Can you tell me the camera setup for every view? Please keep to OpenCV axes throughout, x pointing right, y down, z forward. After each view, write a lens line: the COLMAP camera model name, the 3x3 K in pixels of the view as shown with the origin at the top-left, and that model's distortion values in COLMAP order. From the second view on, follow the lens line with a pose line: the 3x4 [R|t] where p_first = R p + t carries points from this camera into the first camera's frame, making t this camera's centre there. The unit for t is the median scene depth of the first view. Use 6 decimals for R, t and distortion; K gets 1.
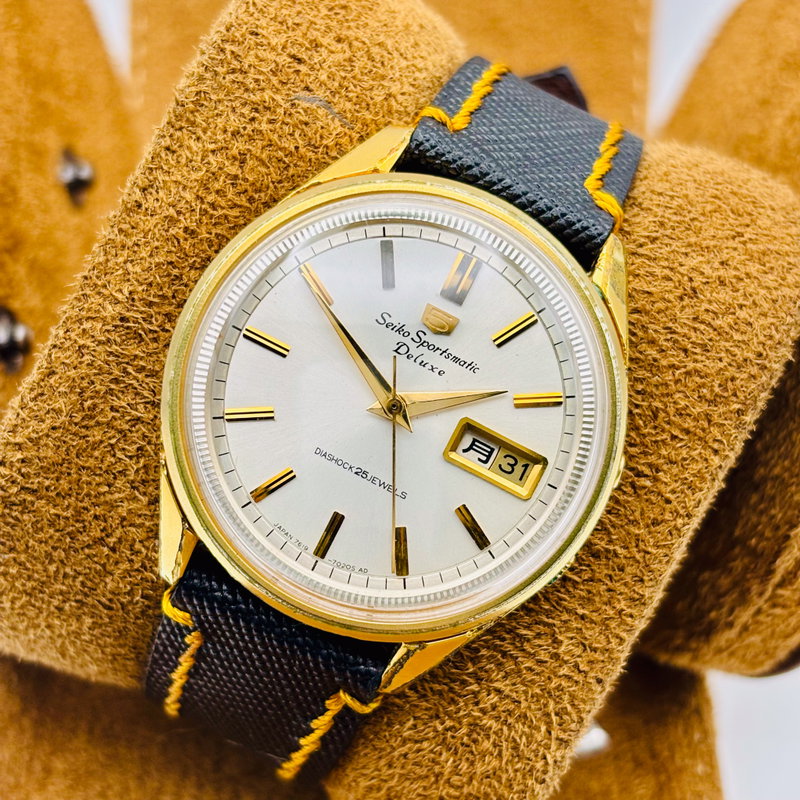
lens RADIAL K [[1709.8, 0, 390.8], [0, 1709.8, 398.8], [0, 0, 1]] dist [0.305467, 0.000000]
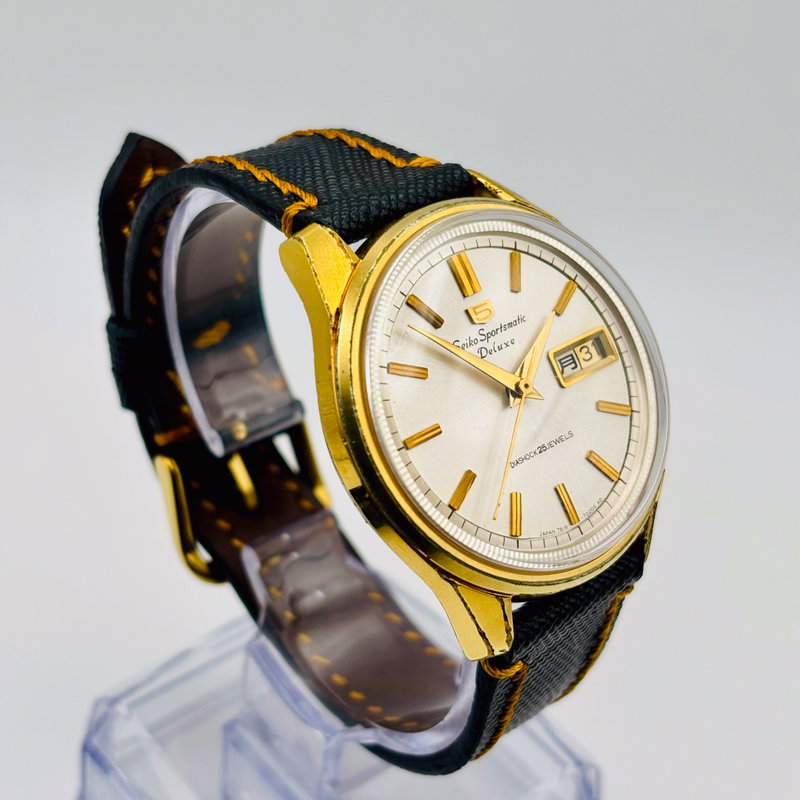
lens RADIAL K [[1709.8, 0, 393.3], [0, 1709.8, 399.0], [0, 0, 1]] dist [0.305467, 0.000000]
pose [[0.471574, -0.728239, 0.497279, -0.584652], [0.699162, 0.652427, 0.292424, -0.367405], [-0.537393, 0.209779, 0.816824, 0.101036]]
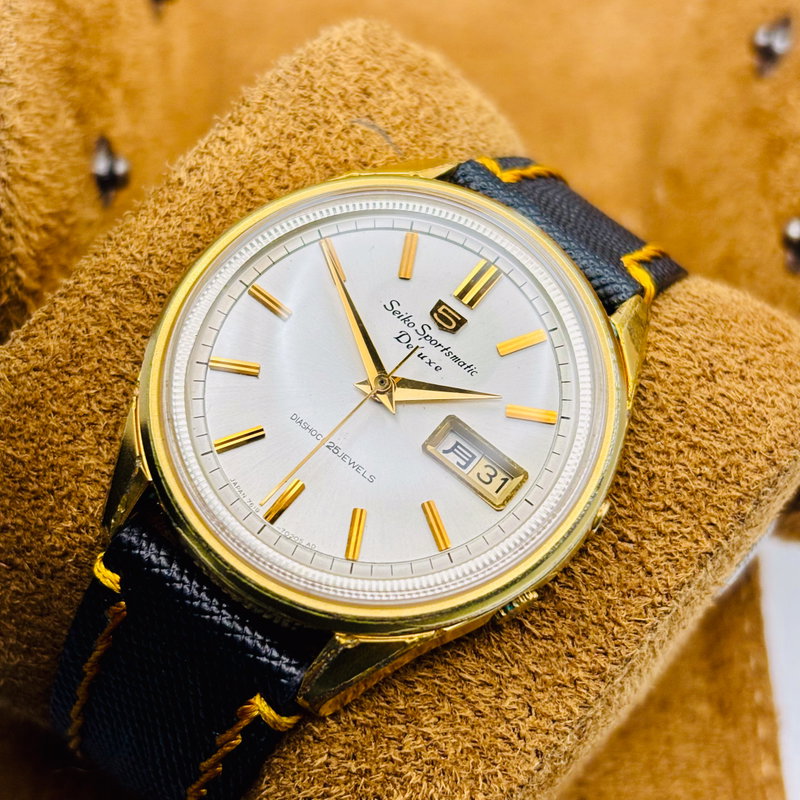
lens RADIAL K [[1709.8, 0, 393.4], [0, 1709.8, 406.1], [0, 0, 1]] dist [0.305467, 0.000000]
pose [[0.975518, 0.204955, -0.079735, 0.082248], [-0.219763, 0.922128, -0.318407, 0.302357], [0.008267, 0.328135, 0.944595, 0.092100]]
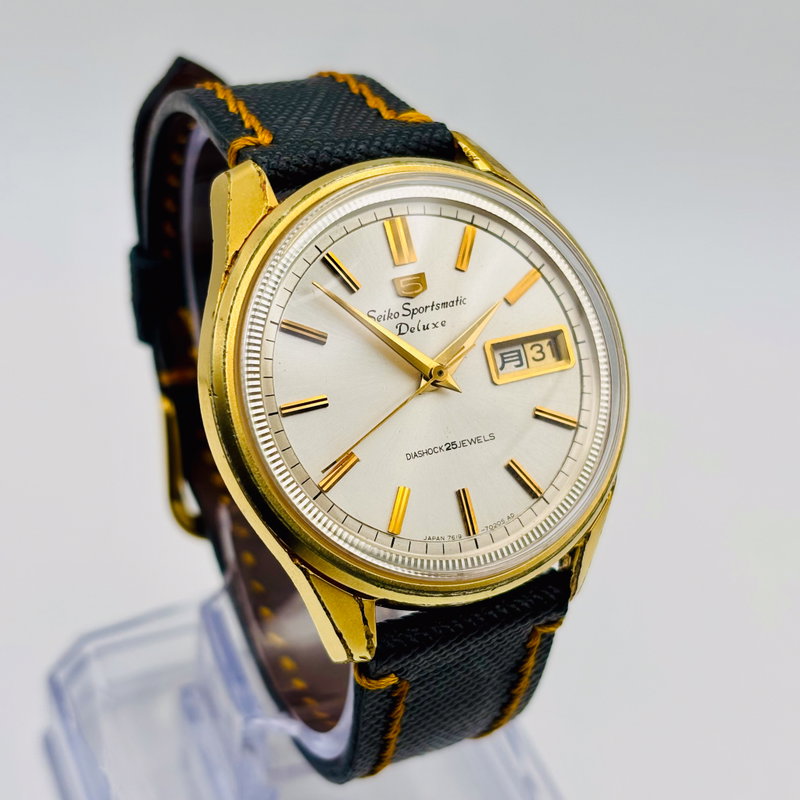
lens RADIAL K [[1709.8, 0, 407.9], [0, 1709.8, 396.1], [0, 0, 1]] dist [0.305467, 0.000000]
pose [[0.691736, -0.623829, 0.363784, -0.373256], [0.624873, 0.769573, 0.131493, -0.125366], [-0.361987, 0.136361, 0.922156, 0.052911]]
